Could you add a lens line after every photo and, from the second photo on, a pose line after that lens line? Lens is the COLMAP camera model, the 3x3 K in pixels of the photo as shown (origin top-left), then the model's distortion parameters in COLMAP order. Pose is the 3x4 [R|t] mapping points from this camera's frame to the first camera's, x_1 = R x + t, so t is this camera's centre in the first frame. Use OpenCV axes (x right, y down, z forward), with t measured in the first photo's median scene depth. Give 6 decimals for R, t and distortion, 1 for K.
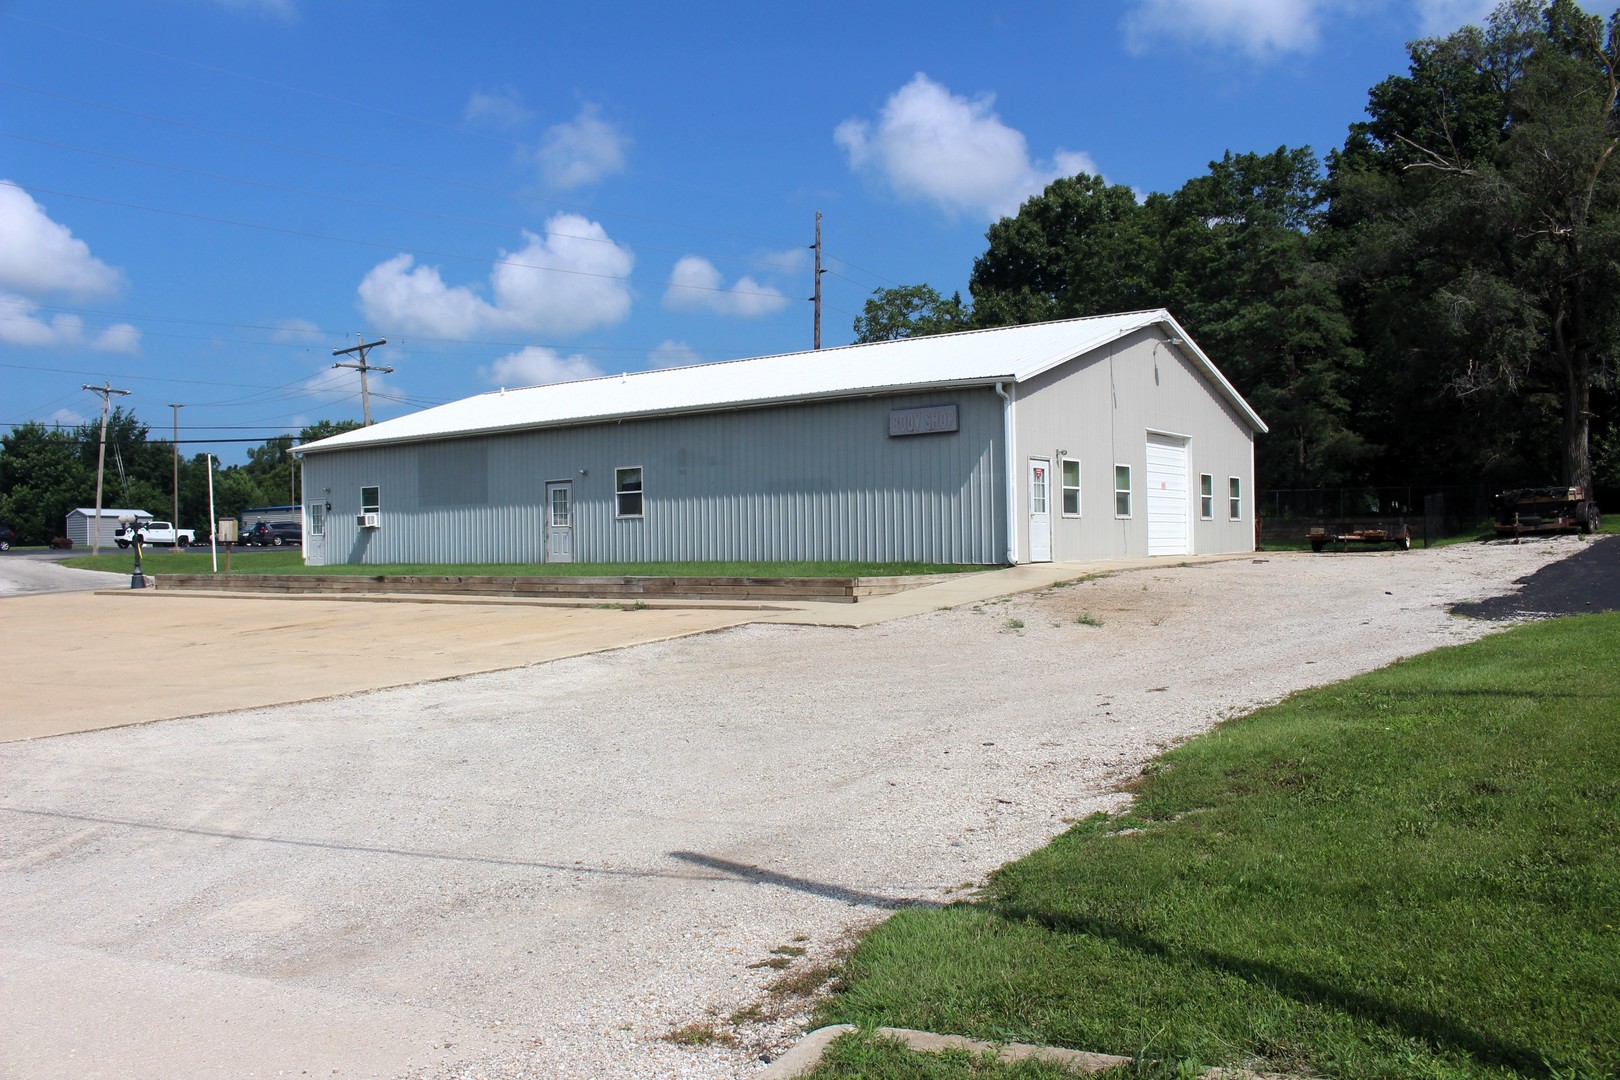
lens RADIAL K [[1316.4, 0, 810.0], [0, 1316.4, 540.0], [0, 0, 1]] dist [-0.140881, 0.107778]
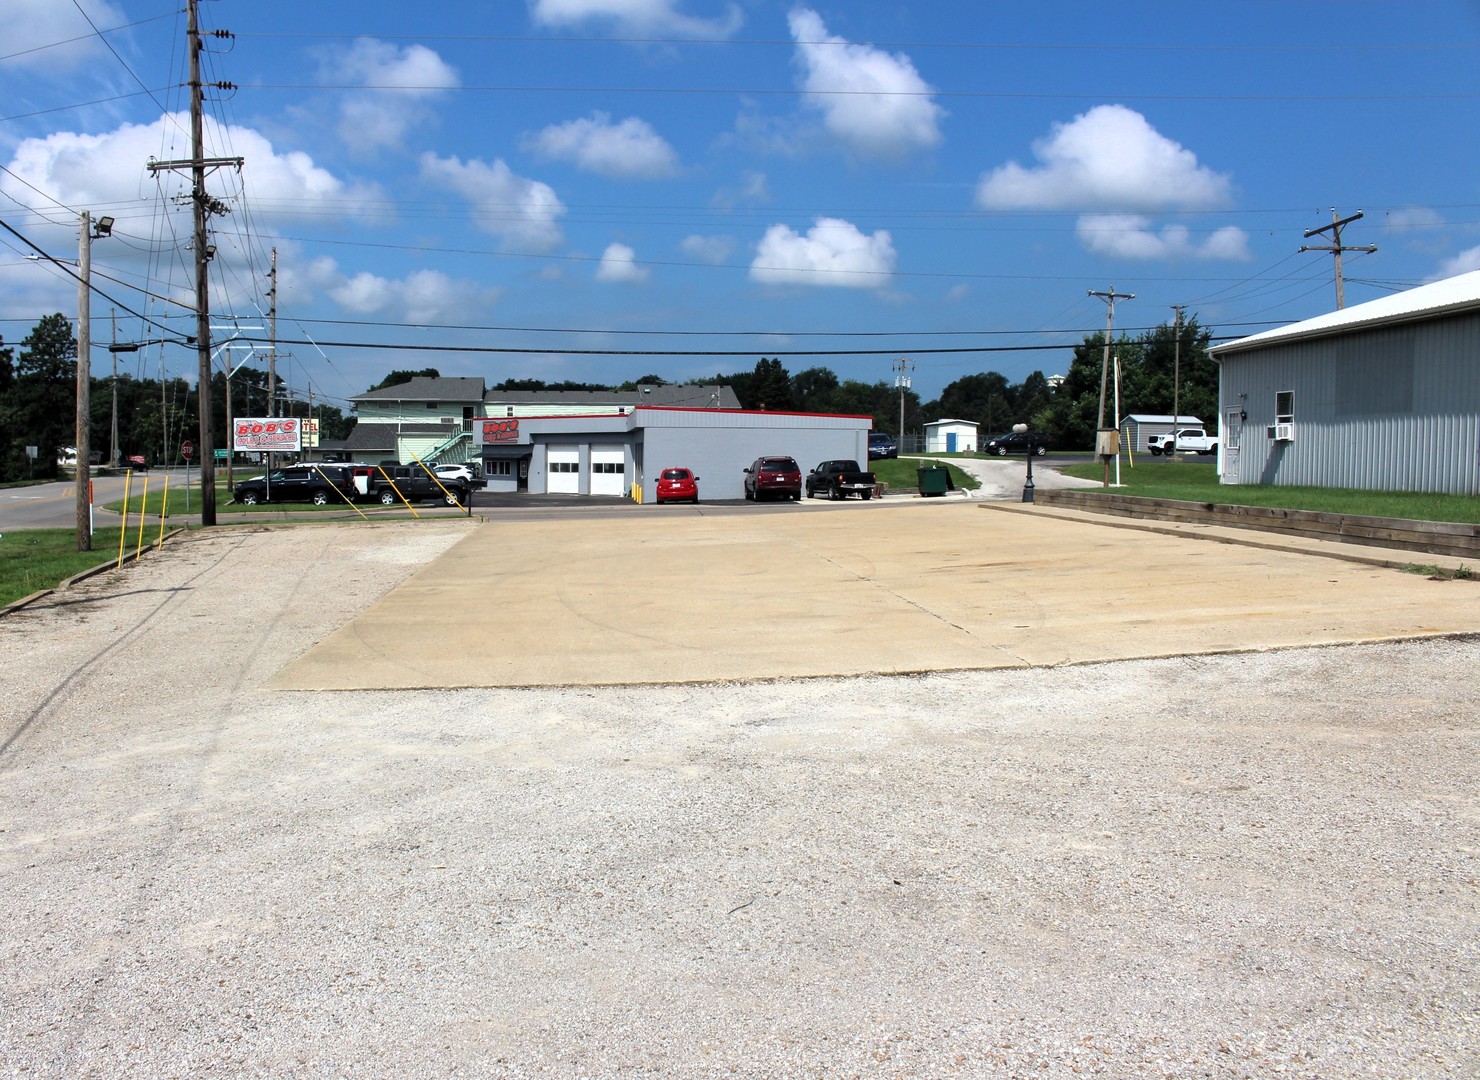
lens RADIAL K [[1326.1, 0, 706.0], [0, 1326.1, 543.2], [0, 0, 1]] dist [-0.071728, 0.000388]
pose [[0.635734, 0.068976, -0.768820, 0.074780], [-0.011856, 0.996755, 0.079622, -0.006748], [0.771817, -0.041504, 0.634489, 0.188354]]
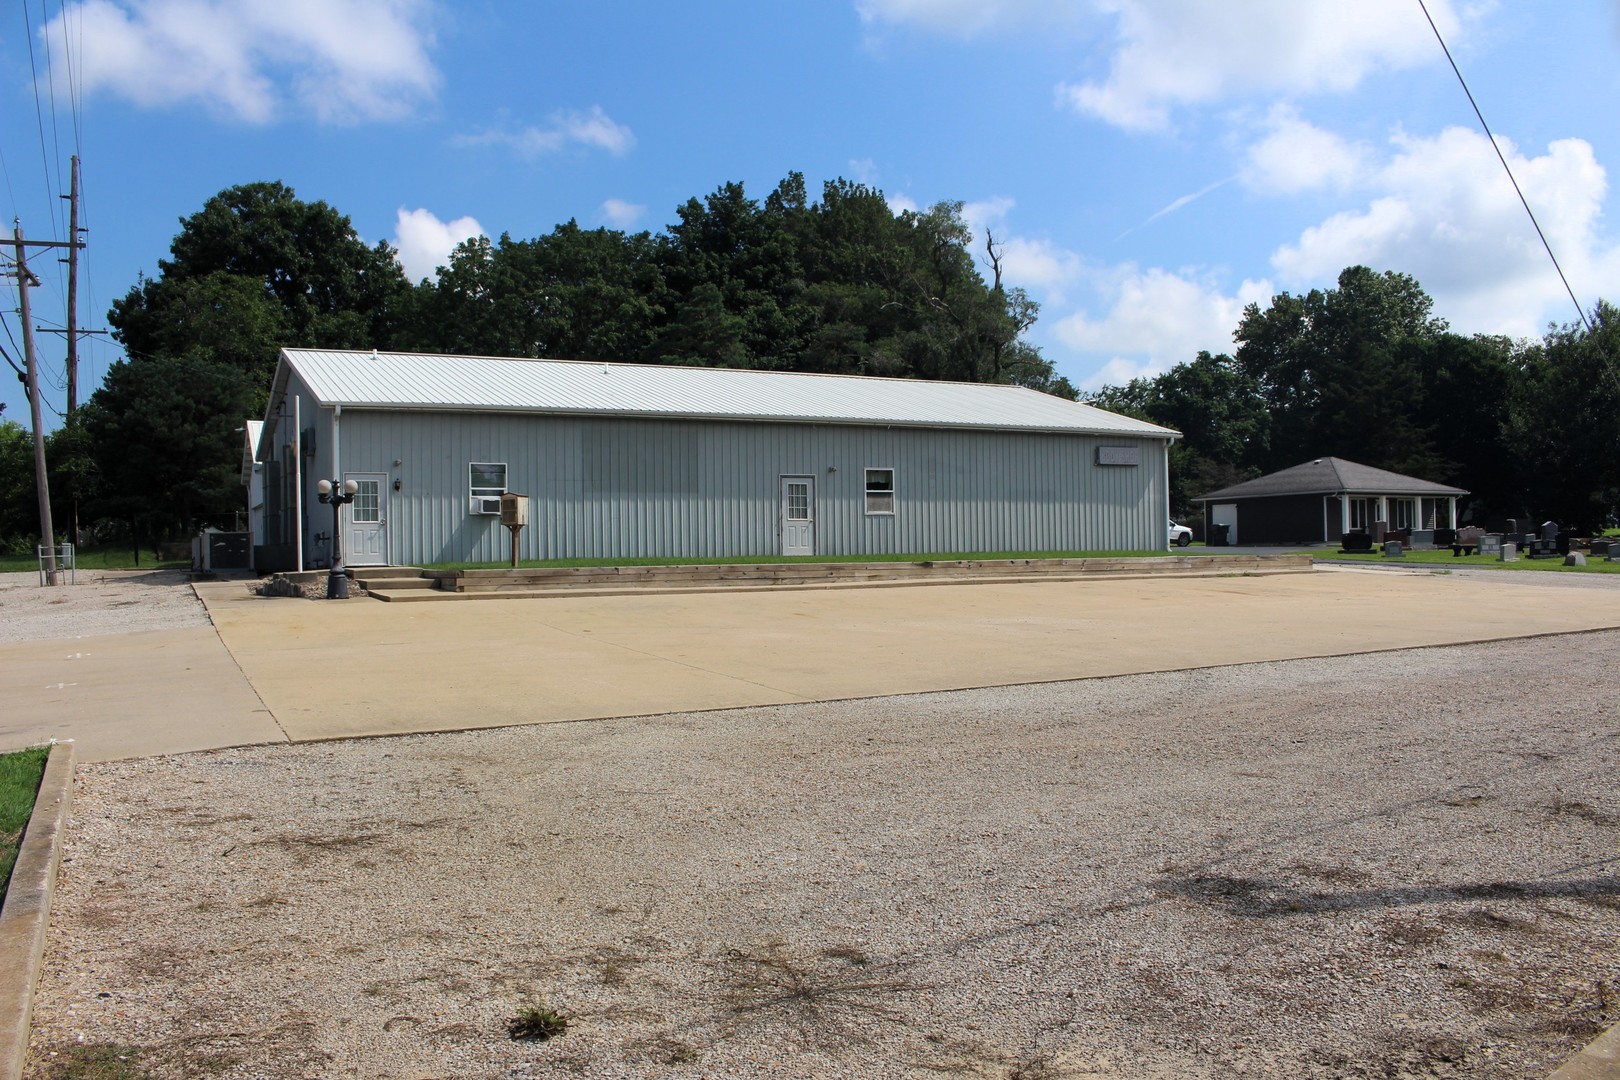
lens RADIAL K [[1316.4, 0, 810.0], [0, 1316.4, 540.0], [0, 0, 1]] dist [-0.140881, 0.107778]
pose [[0.440512, 0.022759, 0.897458, -0.991318], [0.007384, 0.999553, -0.028972, 0.030824], [-0.897716, 0.019390, 0.440147, 0.491438]]
